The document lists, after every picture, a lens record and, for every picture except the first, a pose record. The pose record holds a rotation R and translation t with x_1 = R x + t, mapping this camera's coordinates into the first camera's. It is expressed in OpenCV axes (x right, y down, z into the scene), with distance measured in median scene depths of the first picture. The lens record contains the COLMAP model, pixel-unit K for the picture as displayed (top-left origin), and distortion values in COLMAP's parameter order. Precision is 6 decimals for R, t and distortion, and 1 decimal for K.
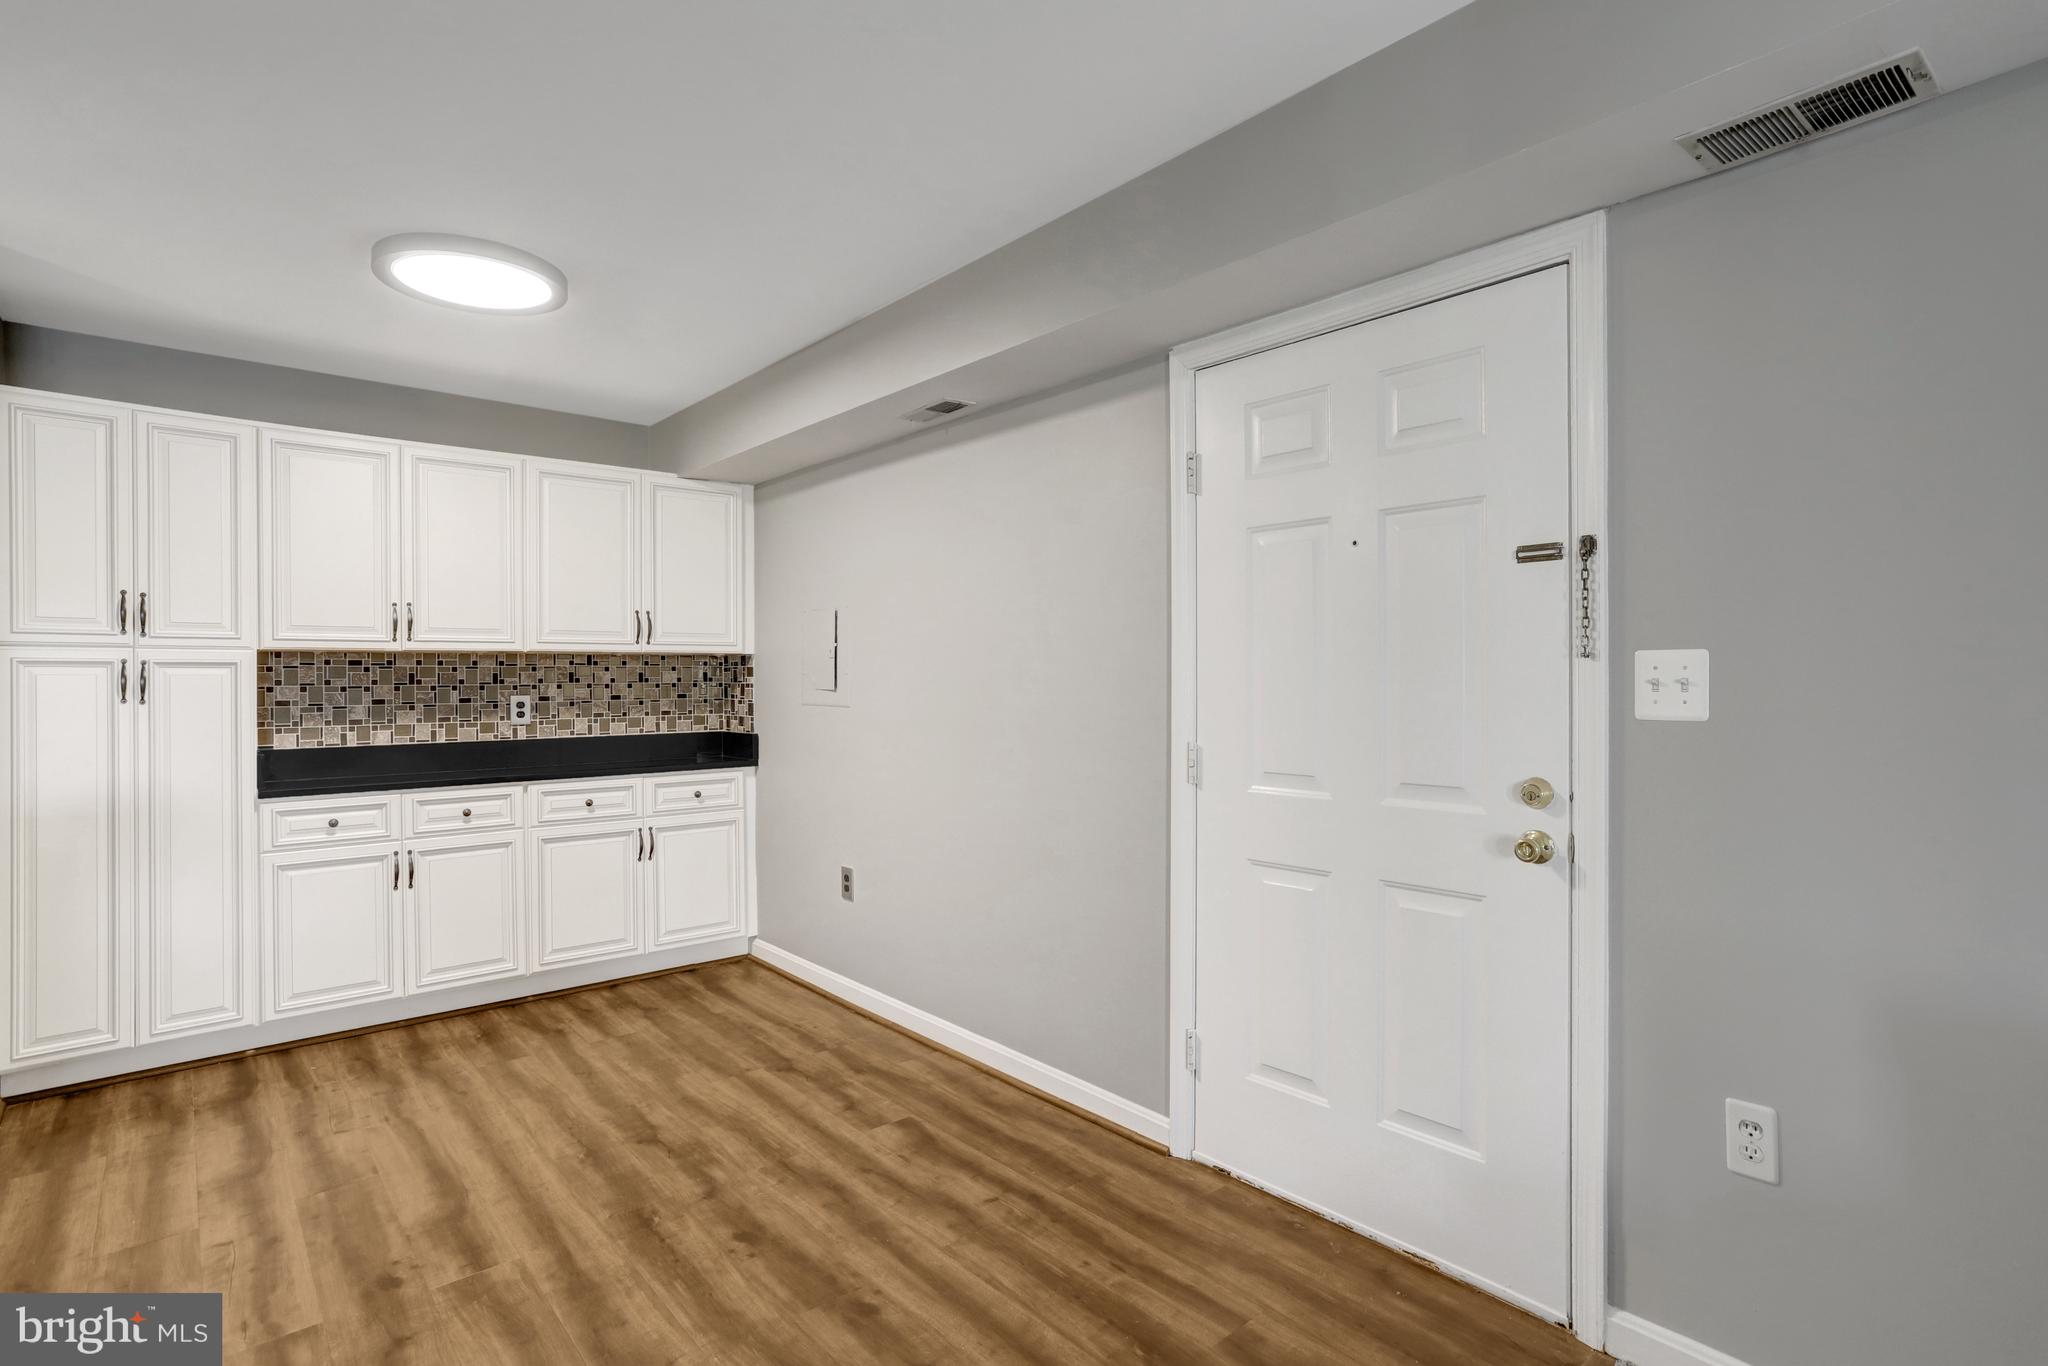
lens RADIAL K [[1010.4, 0, 1052.1], [0, 1010.4, 677.2], [0, 0, 1]] dist [-0.023447, 0.034605]
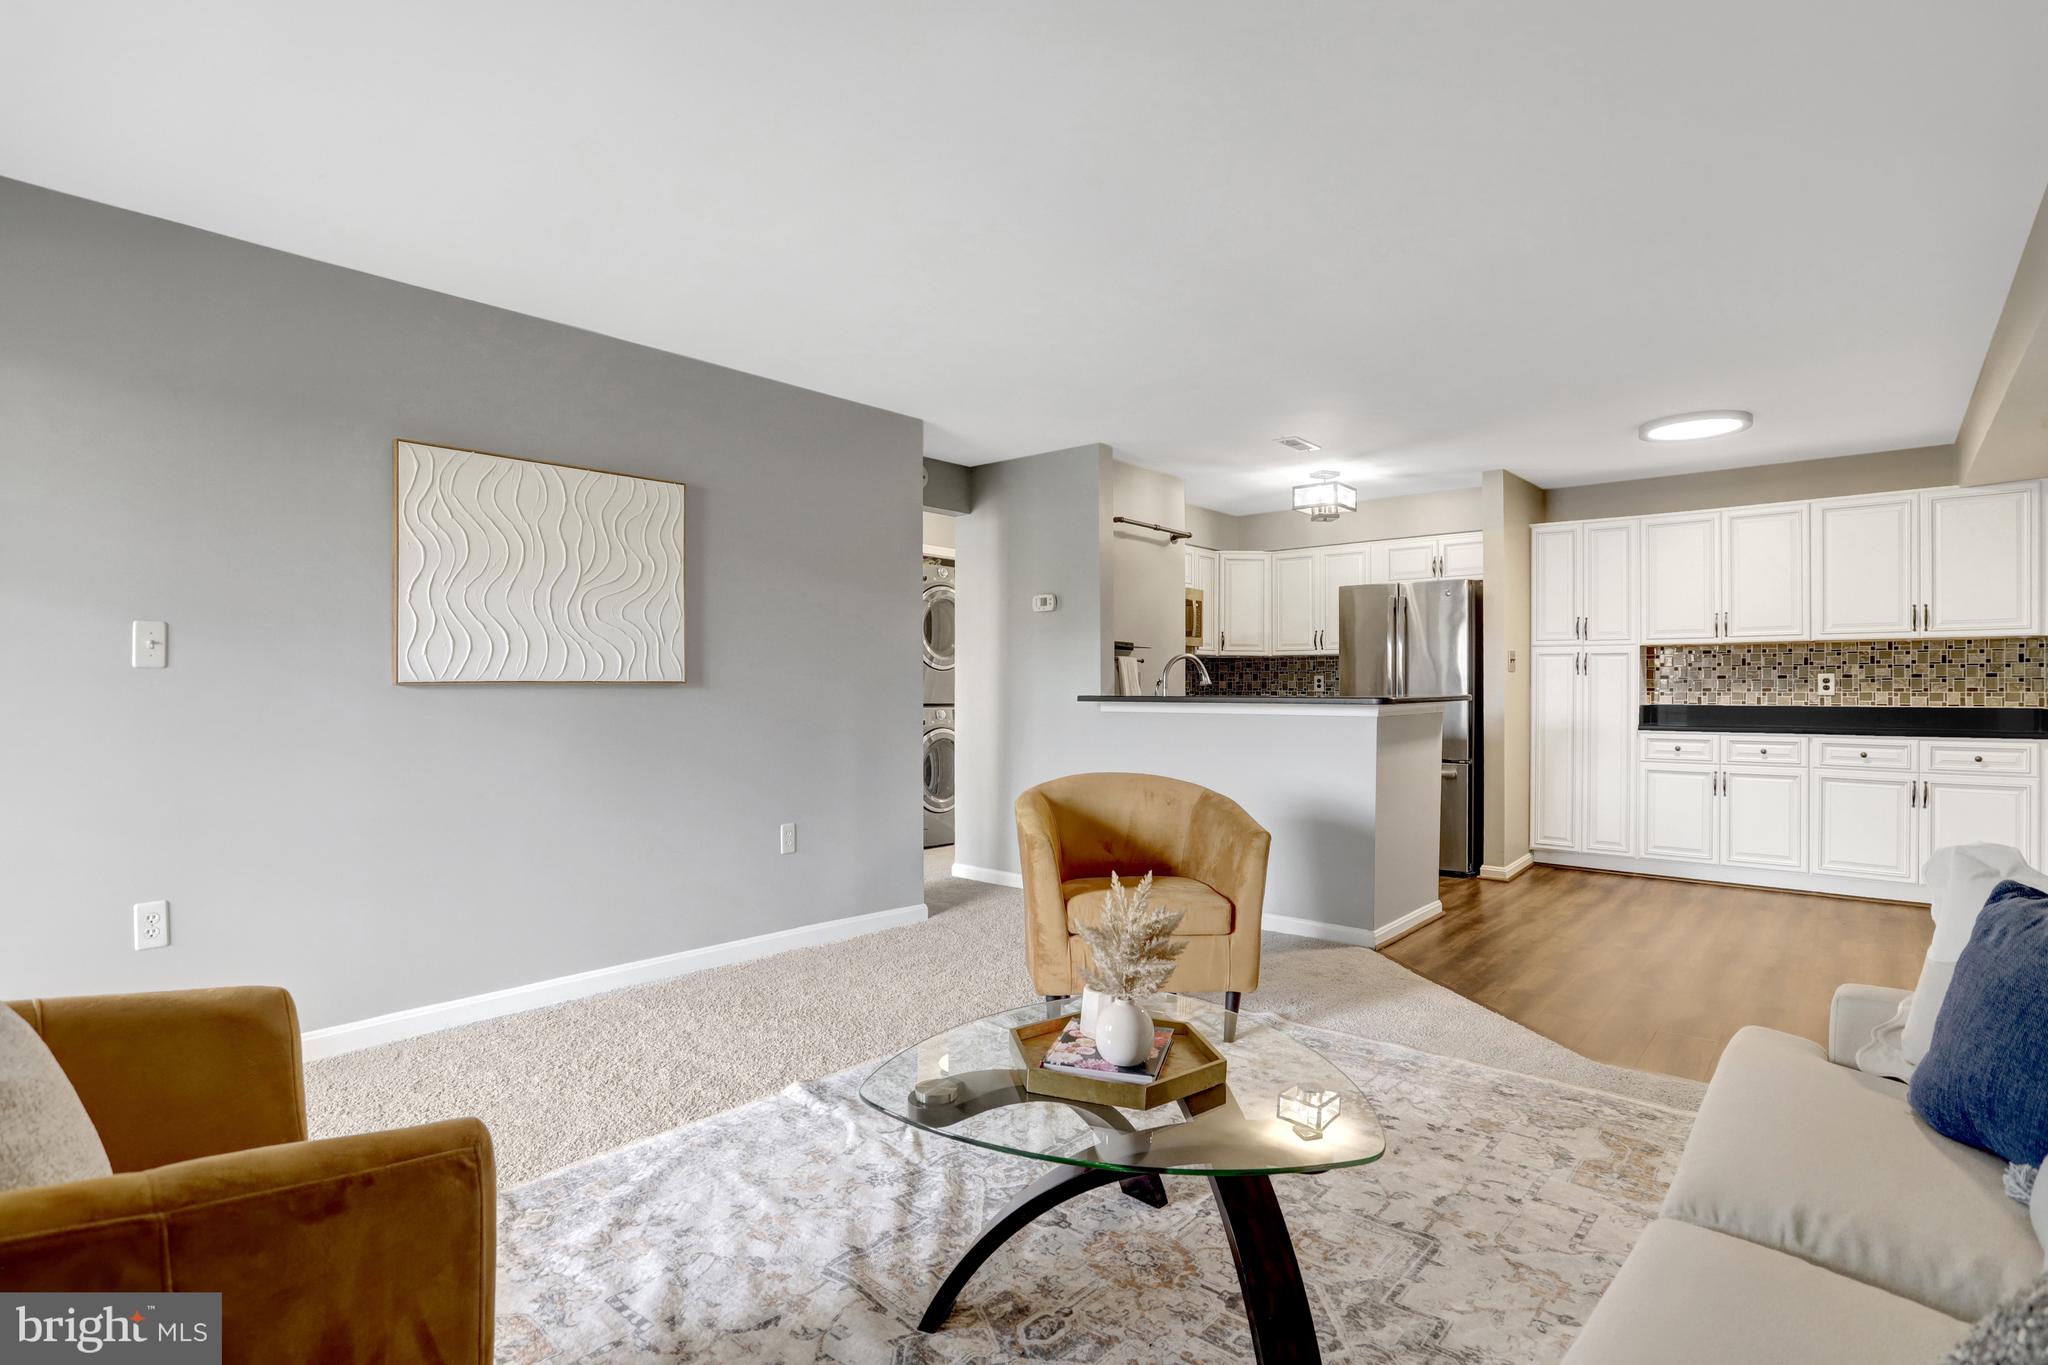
lens RADIAL K [[1010.4, 0, 1052.1], [0, 1010.4, 676.7], [0, 0, 1]] dist [-0.023447, 0.034605]
pose [[0.177886, 0.000952, -0.984051, 0.619171], [0.001460, 0.999998, 0.001232, 0.019338], [0.984050, -0.001656, 0.177885, -0.259695]]
